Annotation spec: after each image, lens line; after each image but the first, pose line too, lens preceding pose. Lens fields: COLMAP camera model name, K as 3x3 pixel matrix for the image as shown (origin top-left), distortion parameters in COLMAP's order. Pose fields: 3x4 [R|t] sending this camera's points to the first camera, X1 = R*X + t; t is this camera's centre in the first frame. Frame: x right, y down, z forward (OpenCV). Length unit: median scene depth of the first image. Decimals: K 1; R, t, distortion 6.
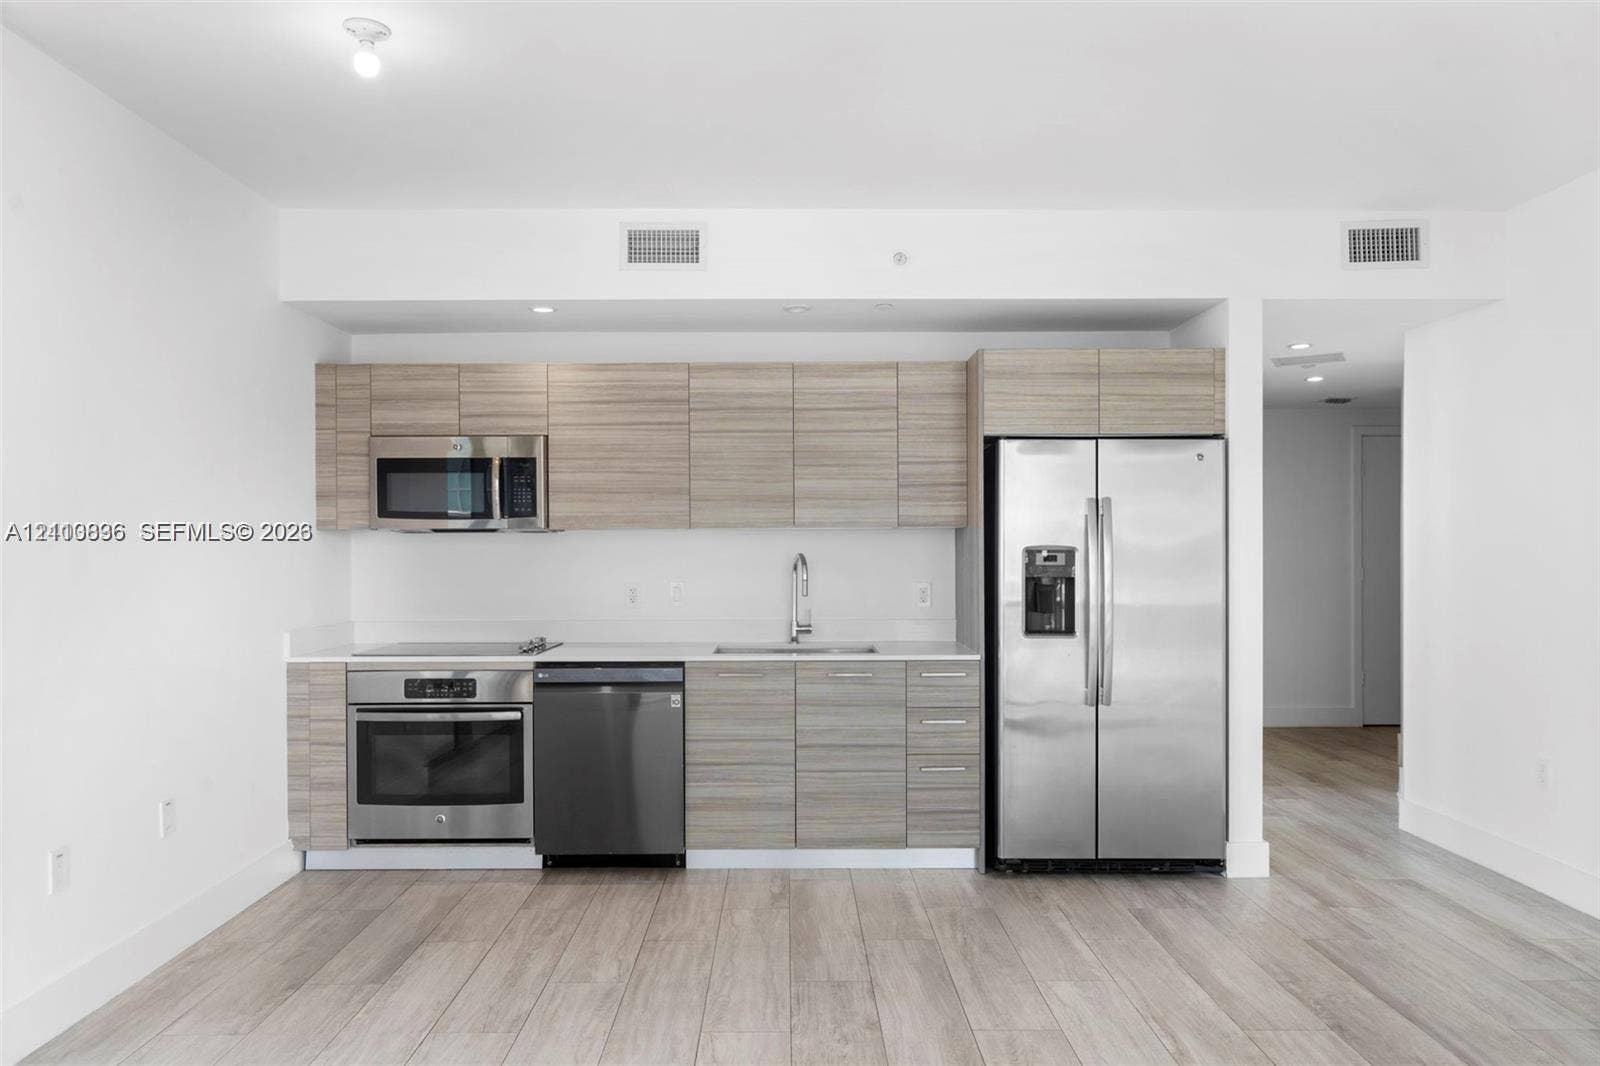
lens RADIAL K [[1067.6, 0, 797.3], [0, 1067.6, 554.1], [0, 0, 1]] dist [-0.005294, -0.000412]
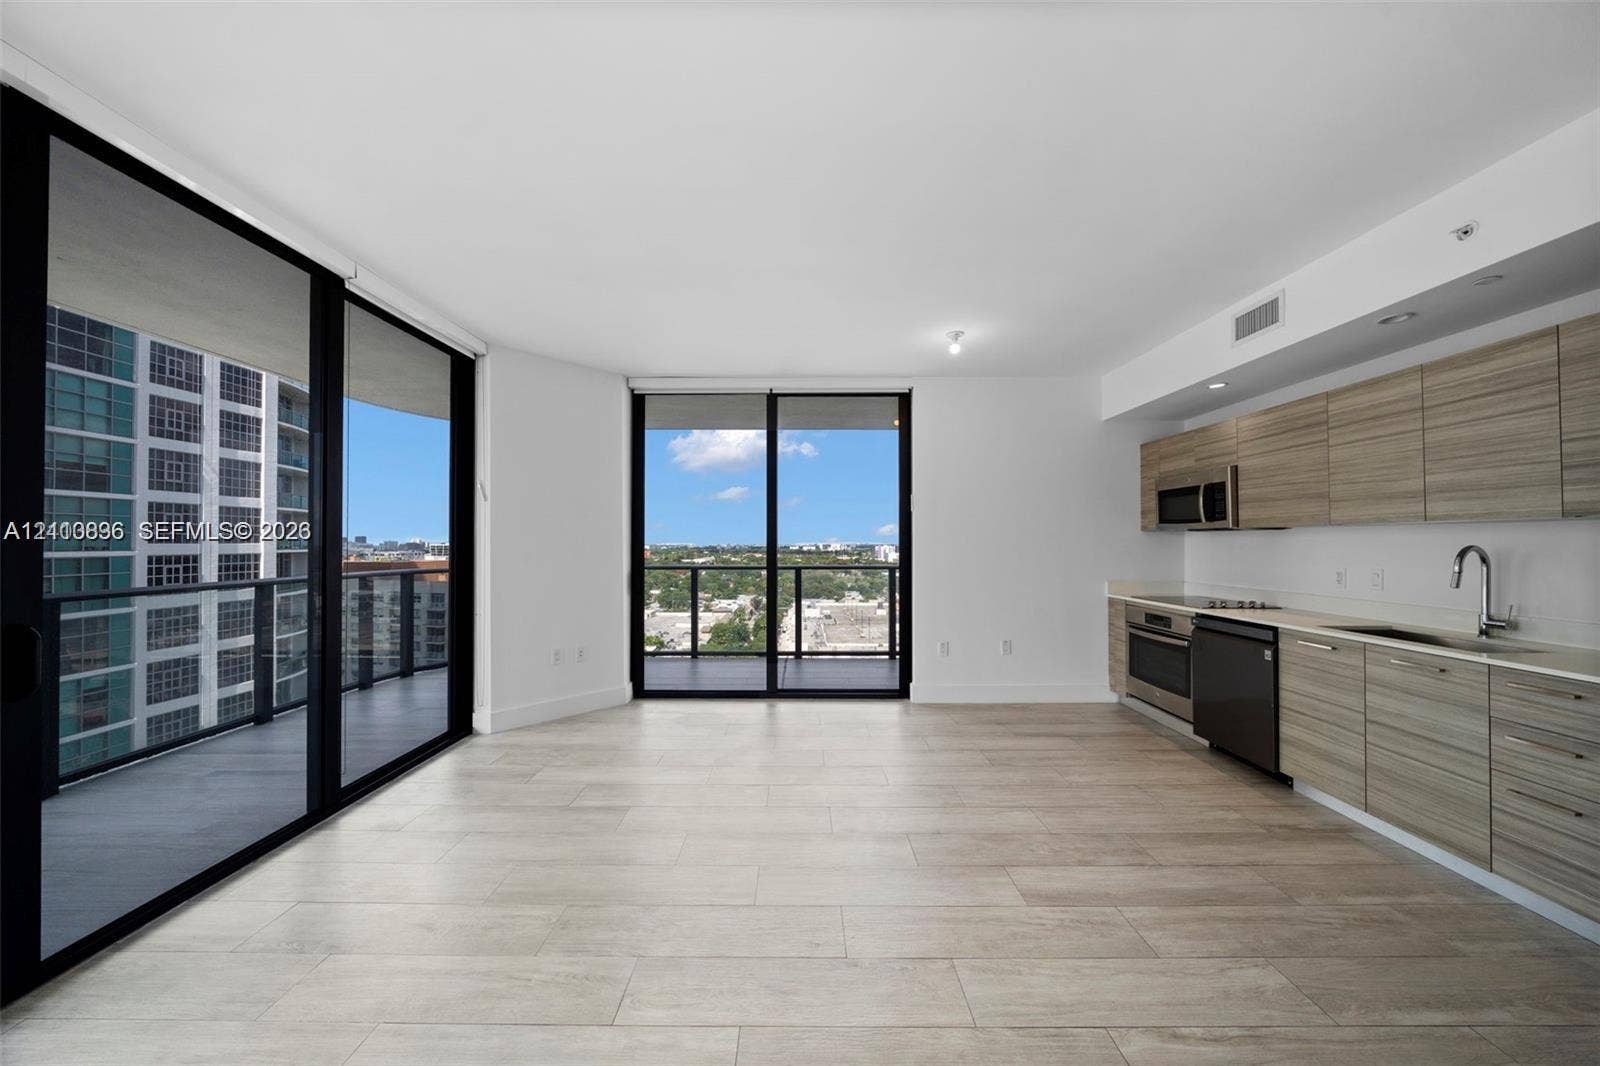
lens RADIAL K [[557.5, 0, 796.4], [0, 557.5, 540.6], [0, 0, 1]] dist [-0.006618, -0.000066]
pose [[-0.018892, 0.000845, -0.999821, 0.582904], [-0.004510, 0.999989, 0.000930, -0.003665], [0.999811, 0.004526, -0.018888, 0.418319]]
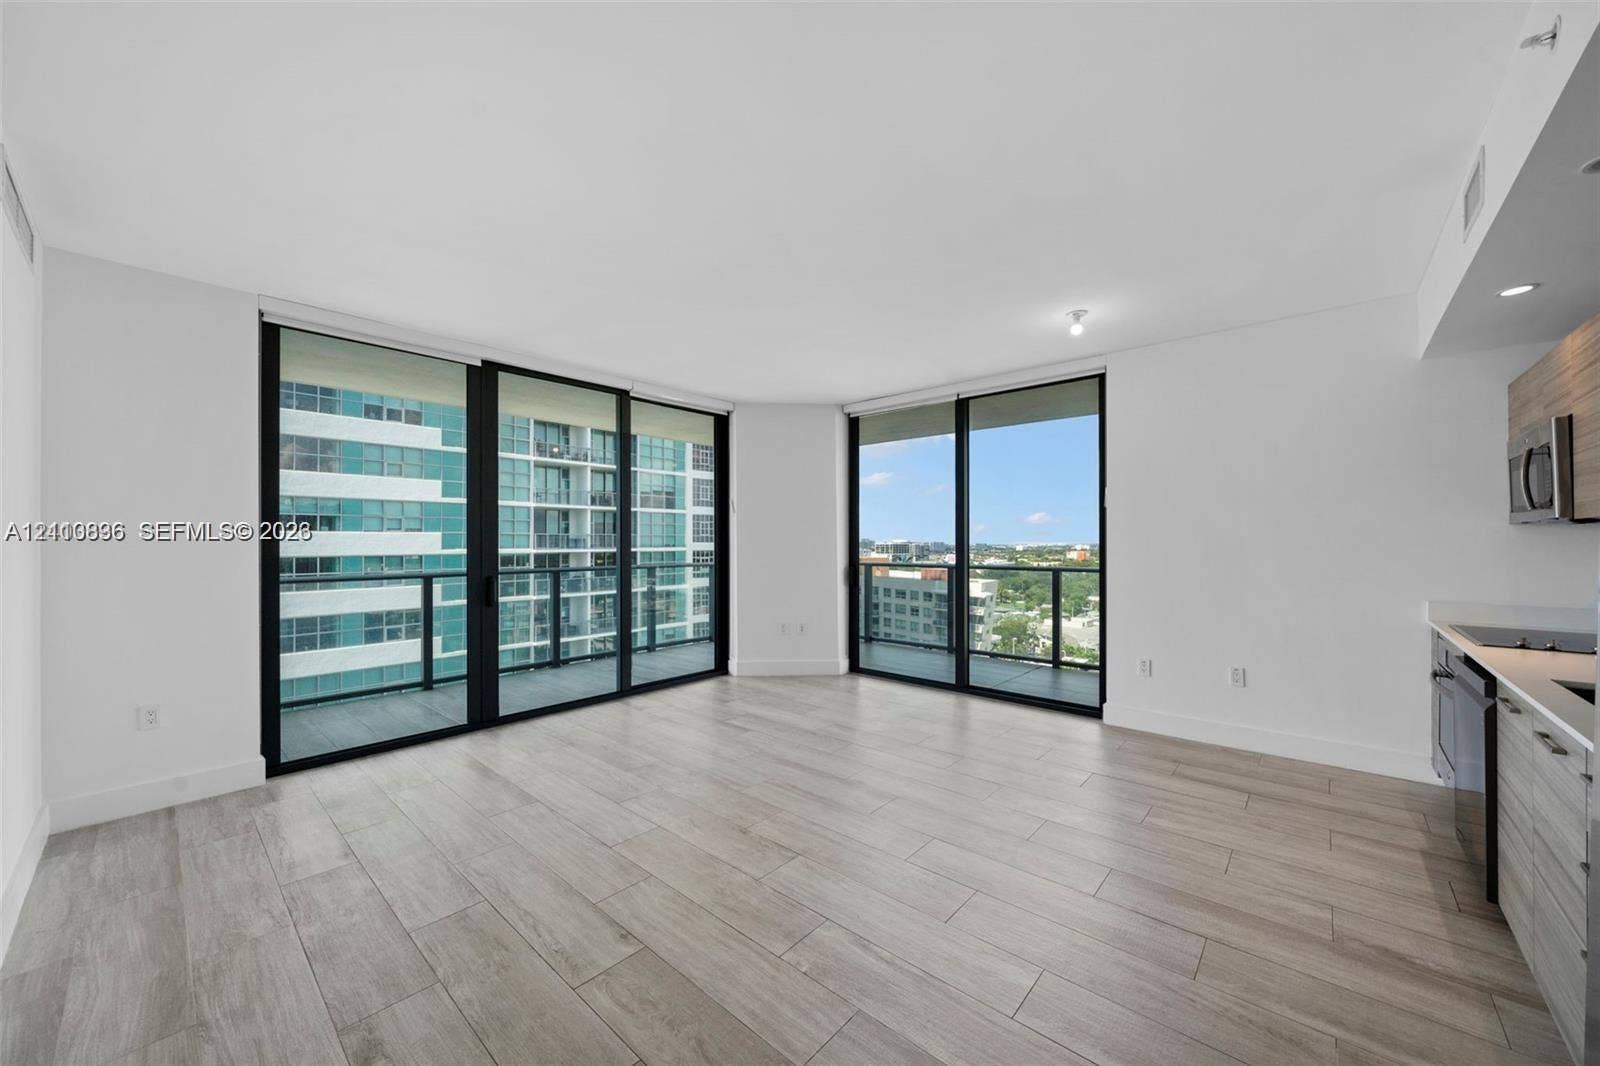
lens RADIAL K [[590.4, 0, 795.2], [0, 590.4, 541.6], [0, 0, 1]] dist [-0.002395, -0.000168]
pose [[-0.676667, 0.003615, -0.736280, 0.601561], [-0.001123, 0.999982, 0.005941, -0.006930], [0.736288, 0.004847, -0.676651, 0.905338]]
